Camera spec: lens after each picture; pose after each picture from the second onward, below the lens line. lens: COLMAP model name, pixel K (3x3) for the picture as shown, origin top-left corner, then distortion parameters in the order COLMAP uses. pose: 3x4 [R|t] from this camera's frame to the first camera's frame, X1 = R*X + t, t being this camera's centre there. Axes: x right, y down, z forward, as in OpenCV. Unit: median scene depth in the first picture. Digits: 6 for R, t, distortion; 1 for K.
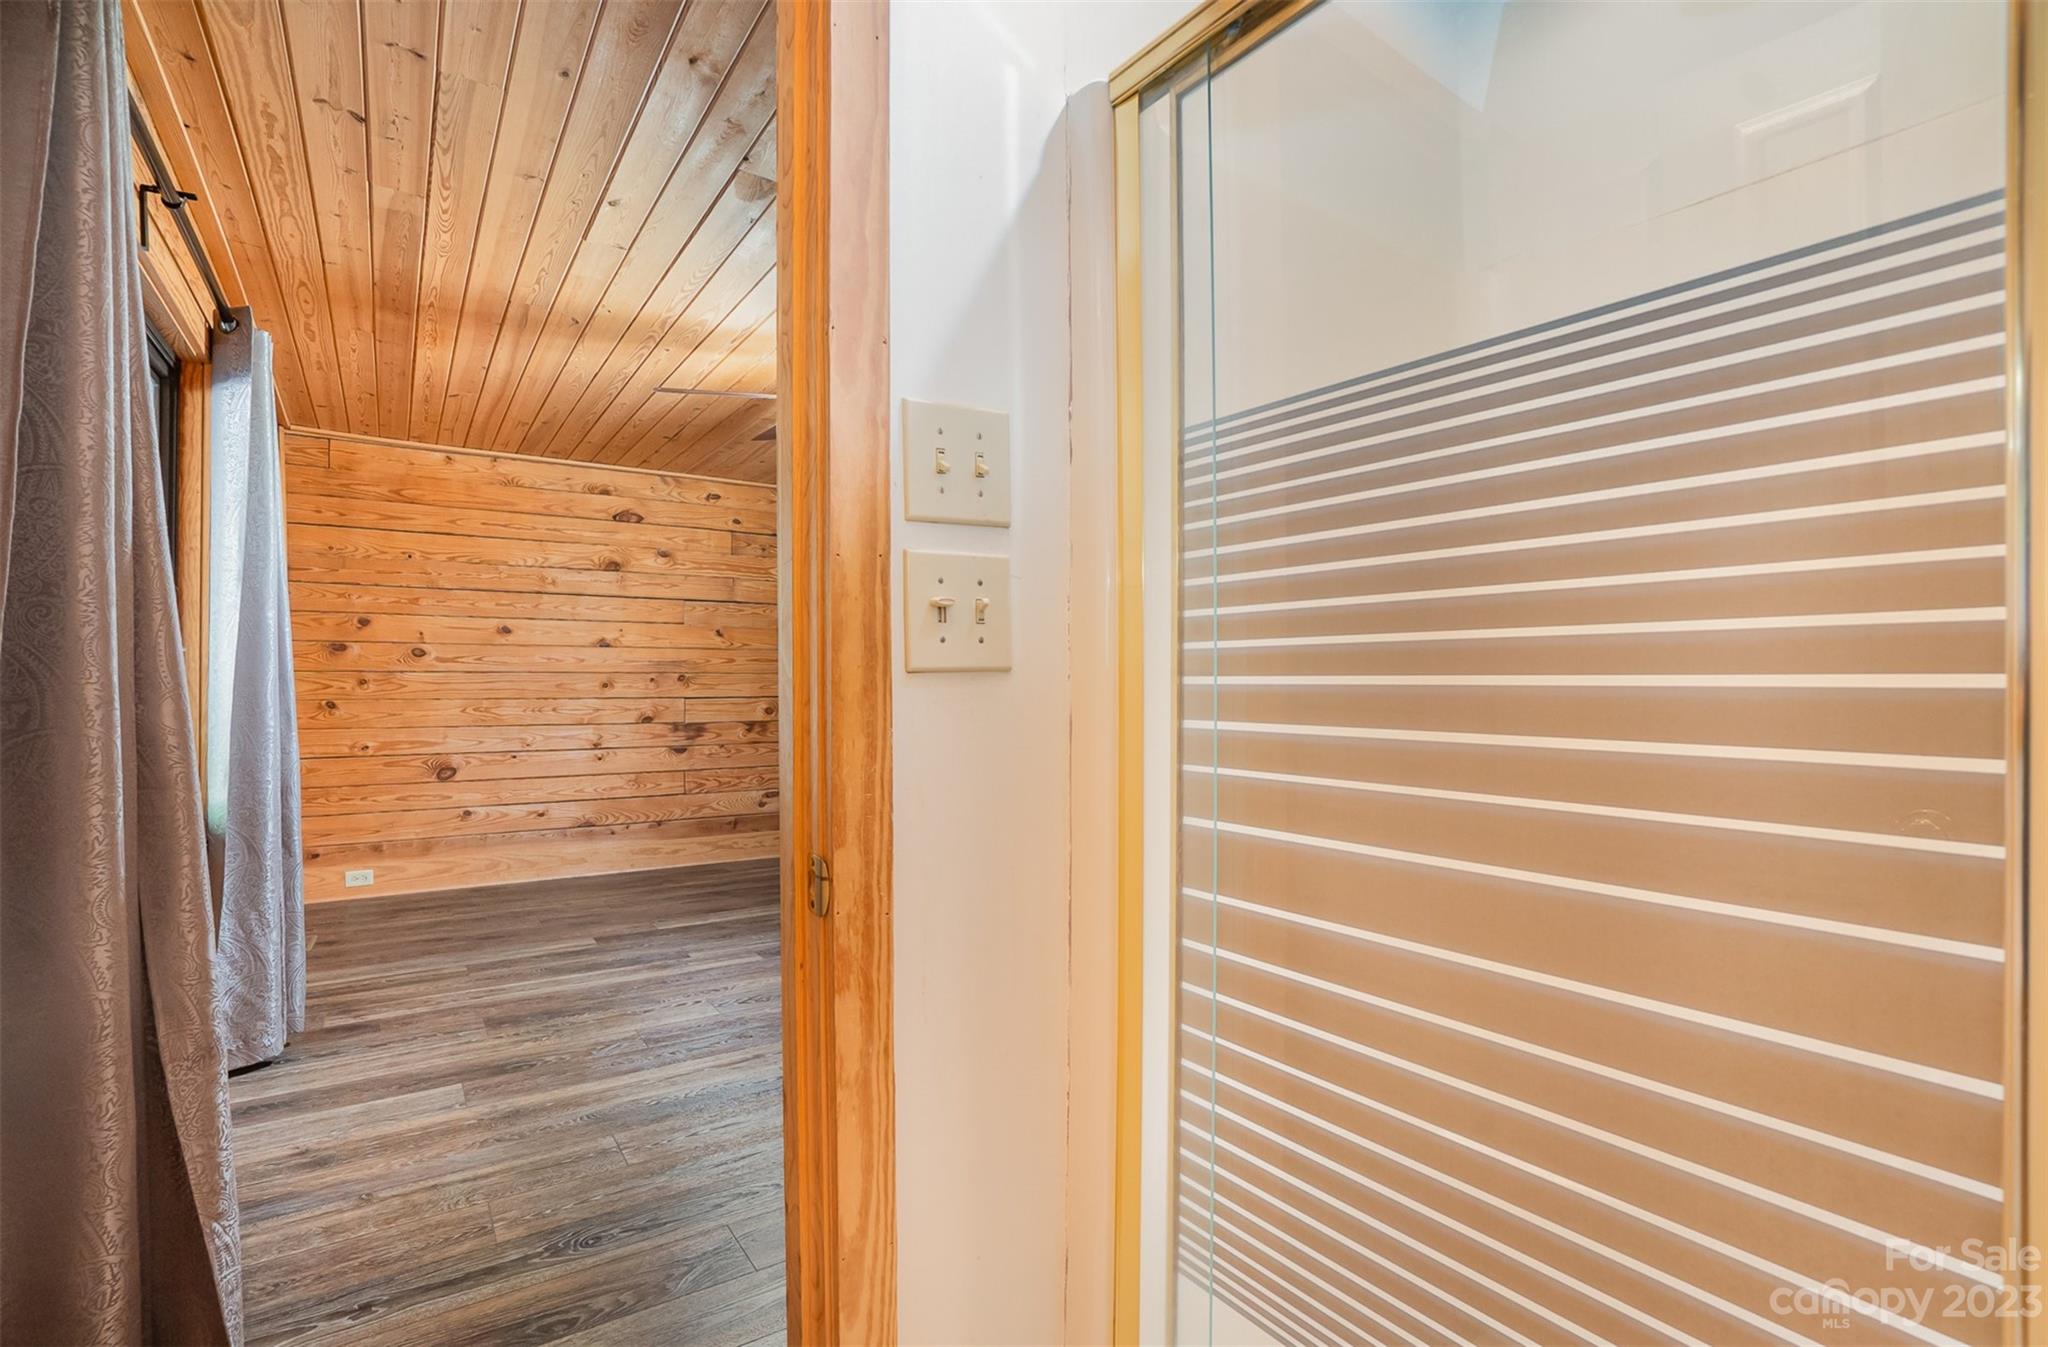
lens RADIAL K [[930.7, 0, 1002.1], [0, 930.7, 660.2], [0, 0, 1]] dist [-0.058742, 0.024012]
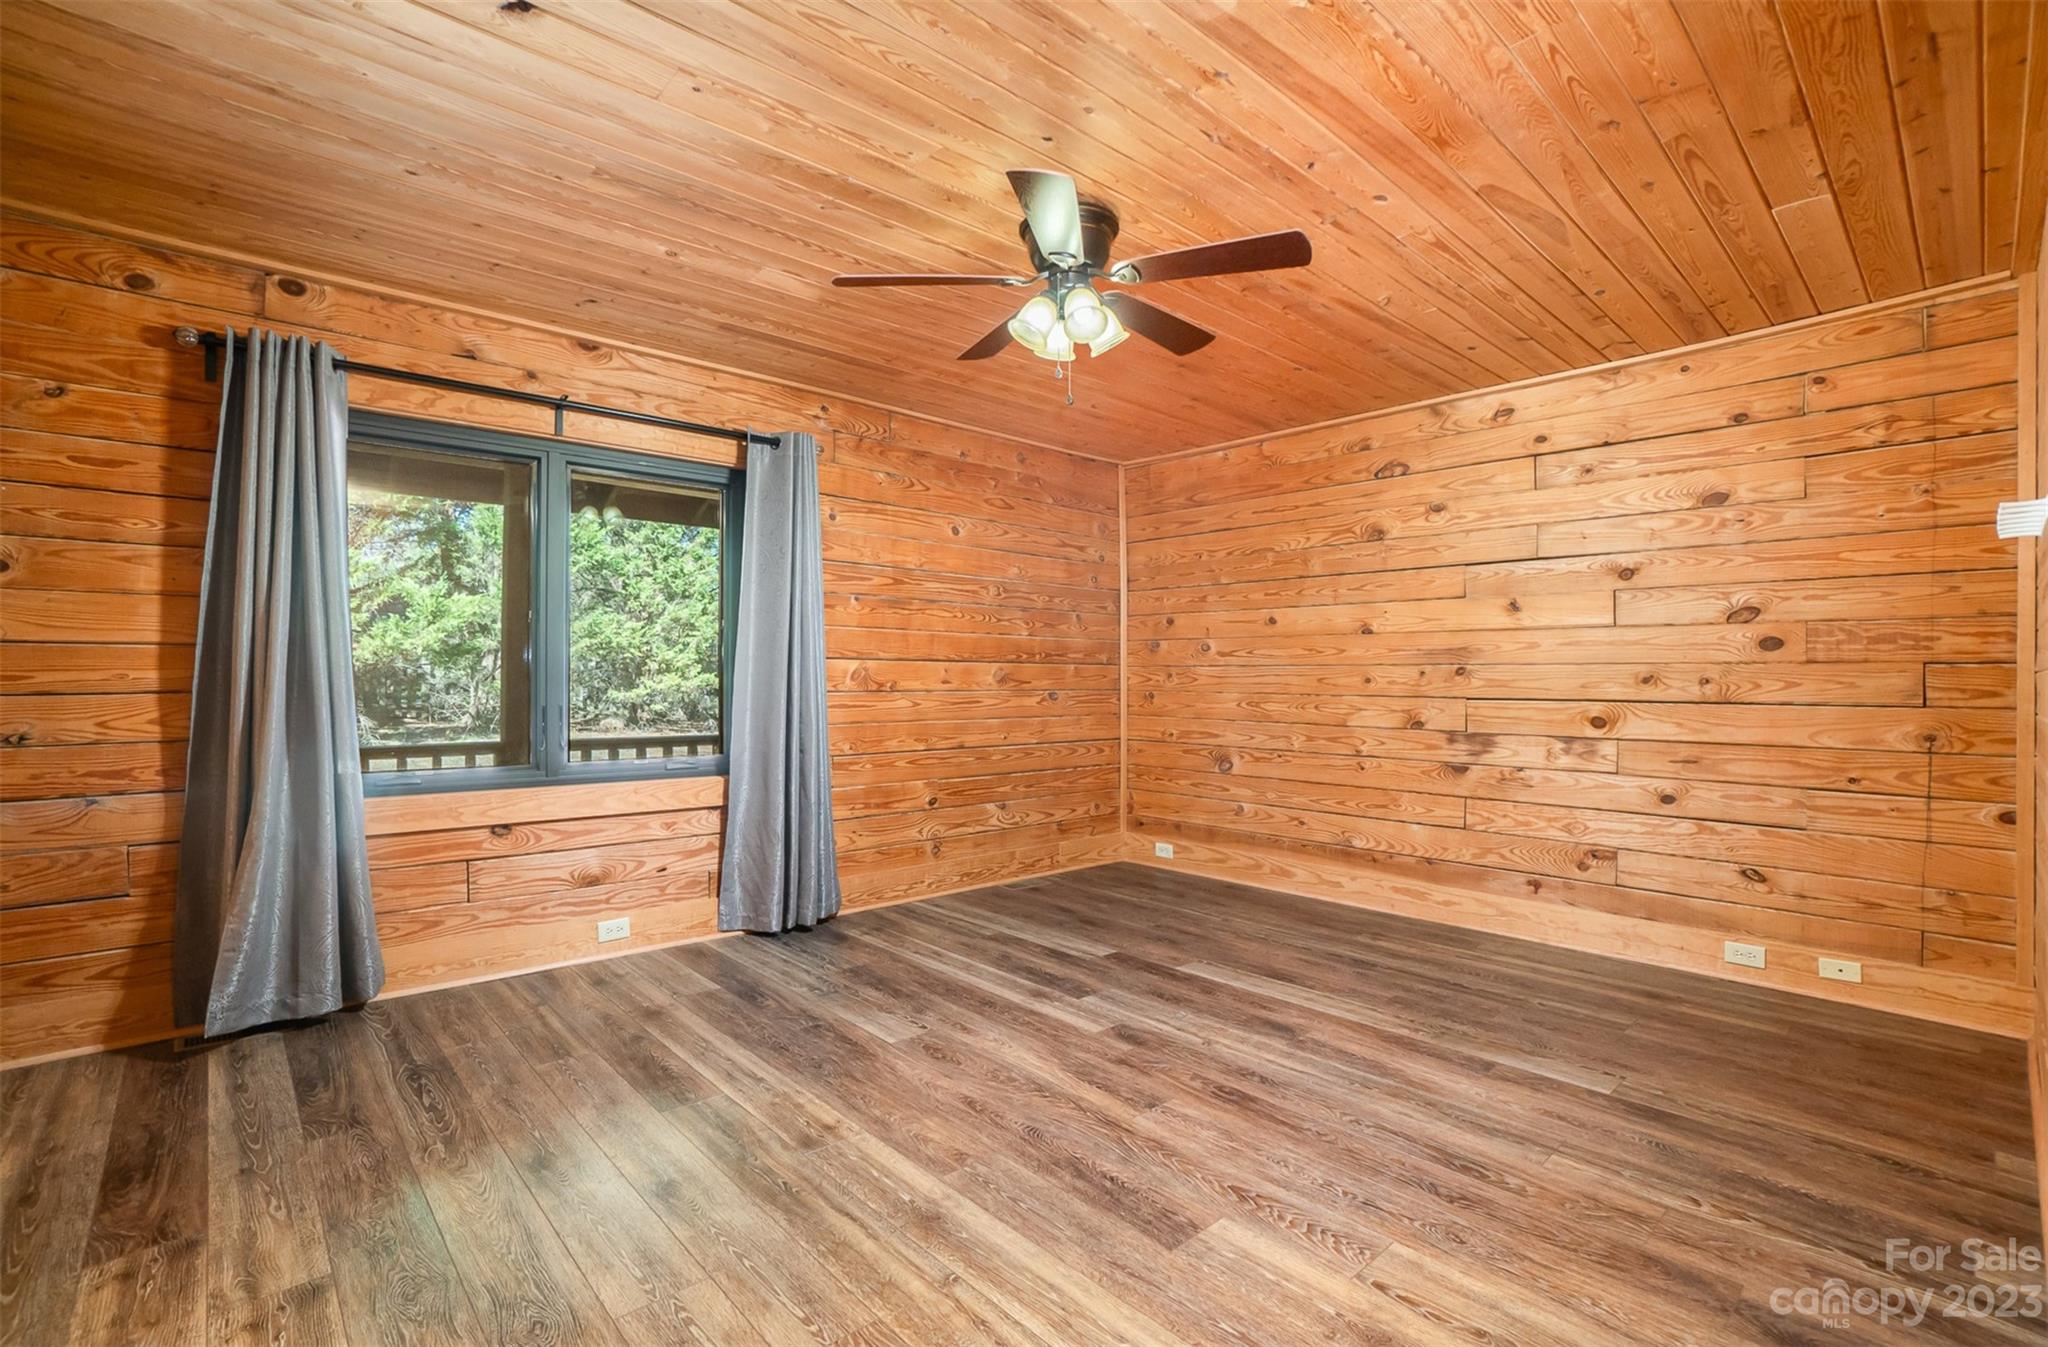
lens RADIAL K [[930.7, 0, 1002.1], [0, 930.7, 660.2], [0, 0, 1]] dist [-0.058742, 0.024012]
pose [[0.130298, -0.014742, -0.991365, 0.400060], [0.021860, 0.999689, -0.011993, 0.014331], [0.991234, -0.020108, 0.130580, 0.654187]]
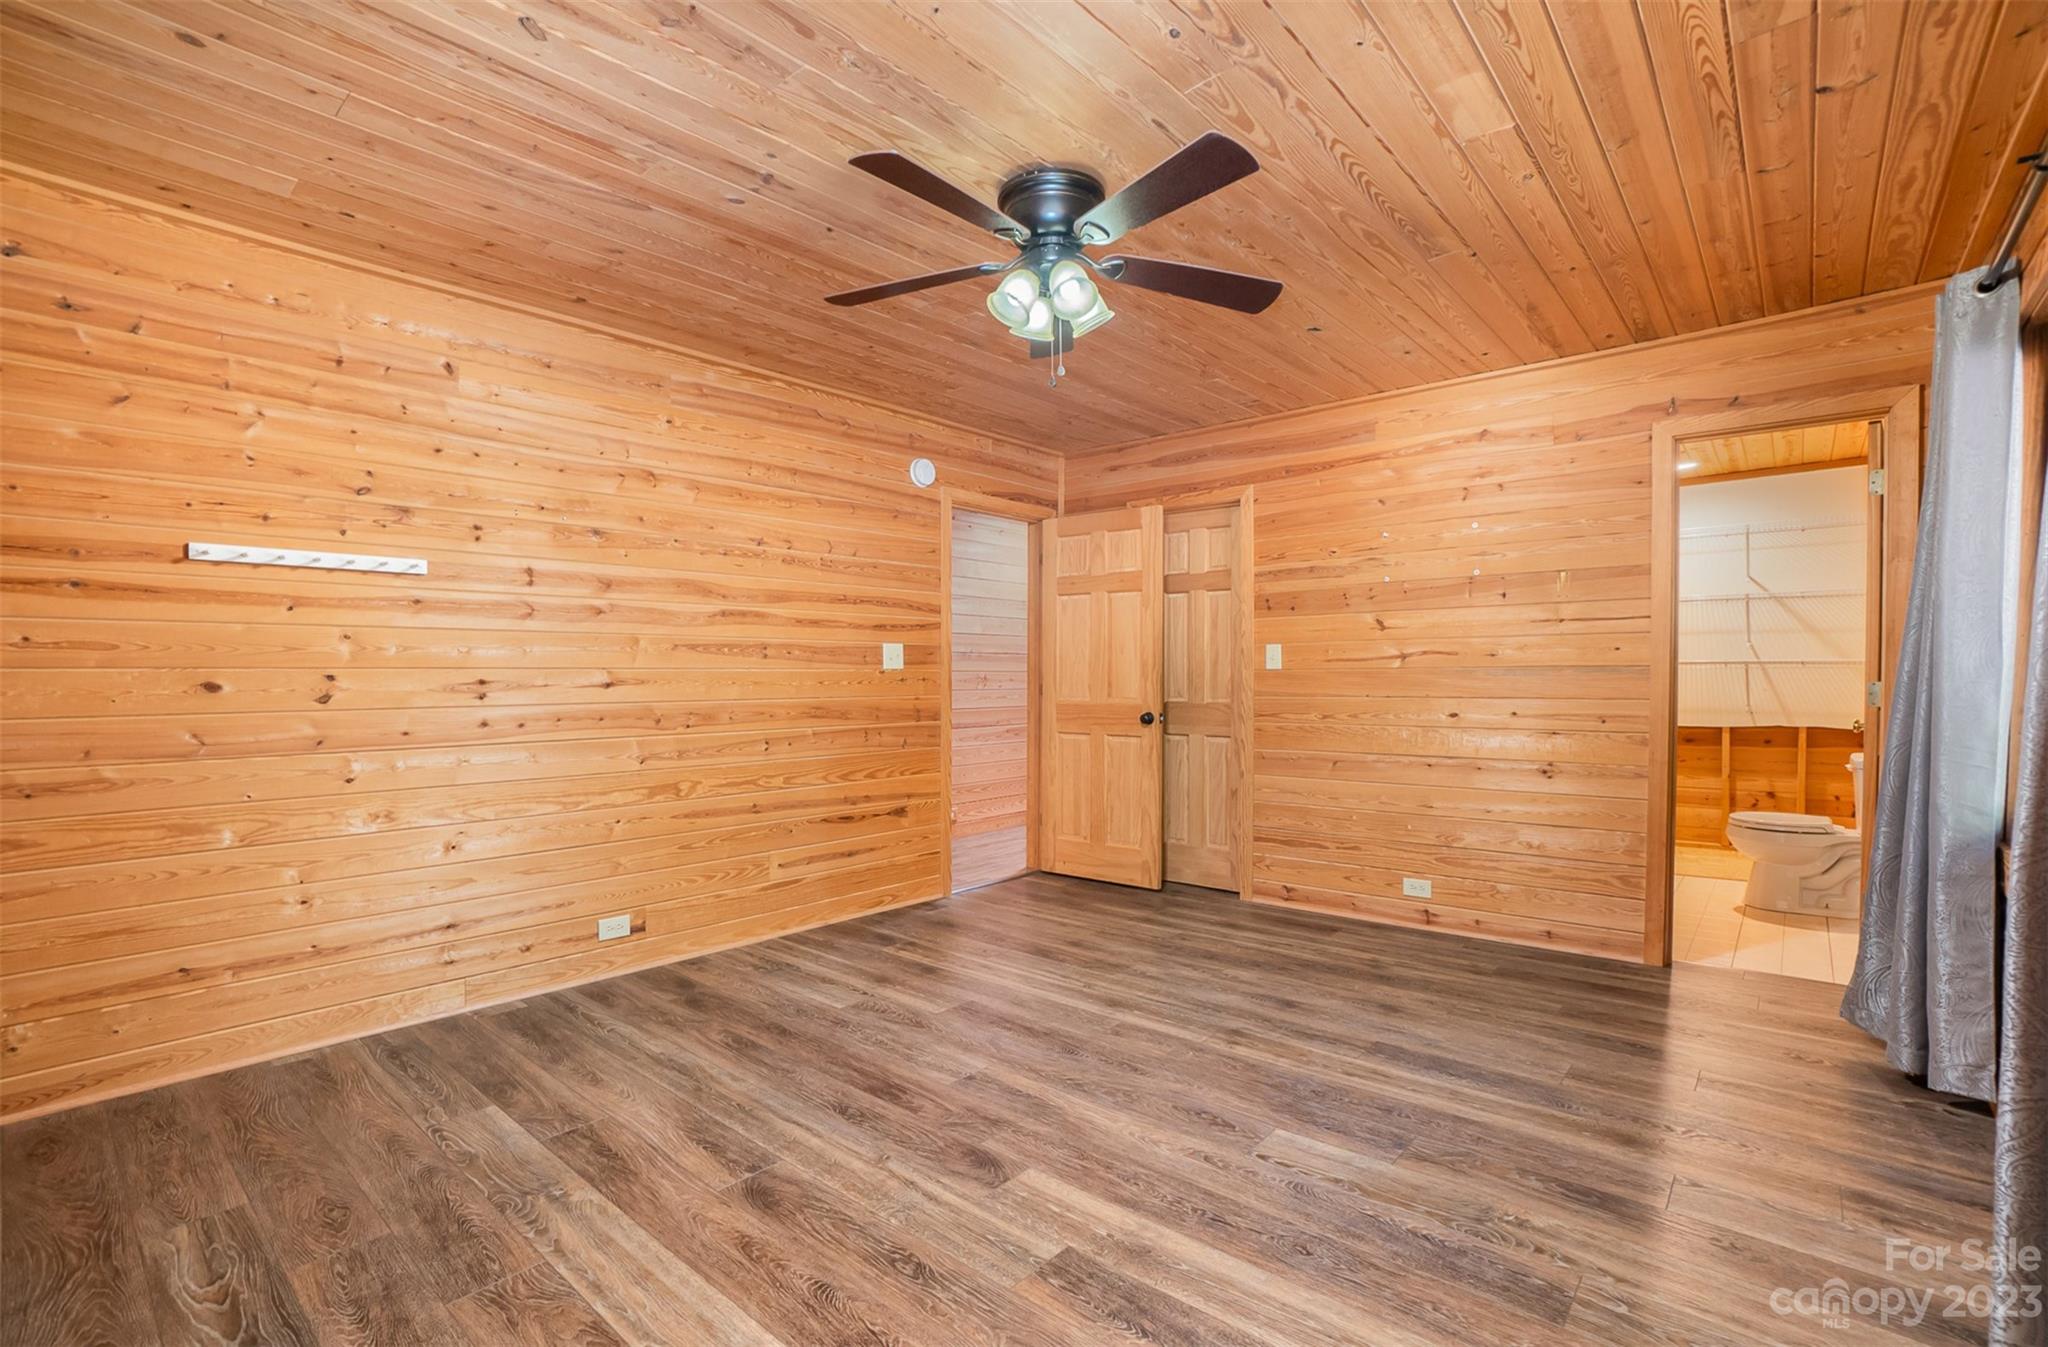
lens RADIAL K [[930.7, 0, 1002.1], [0, 930.7, 660.2], [0, 0, 1]] dist [-0.058742, 0.024012]
pose [[-0.246365, 0.013657, 0.969081, -0.632391], [-0.028229, 0.999375, -0.021260, 0.021003], [-0.968766, -0.032594, -0.245825, 0.920686]]
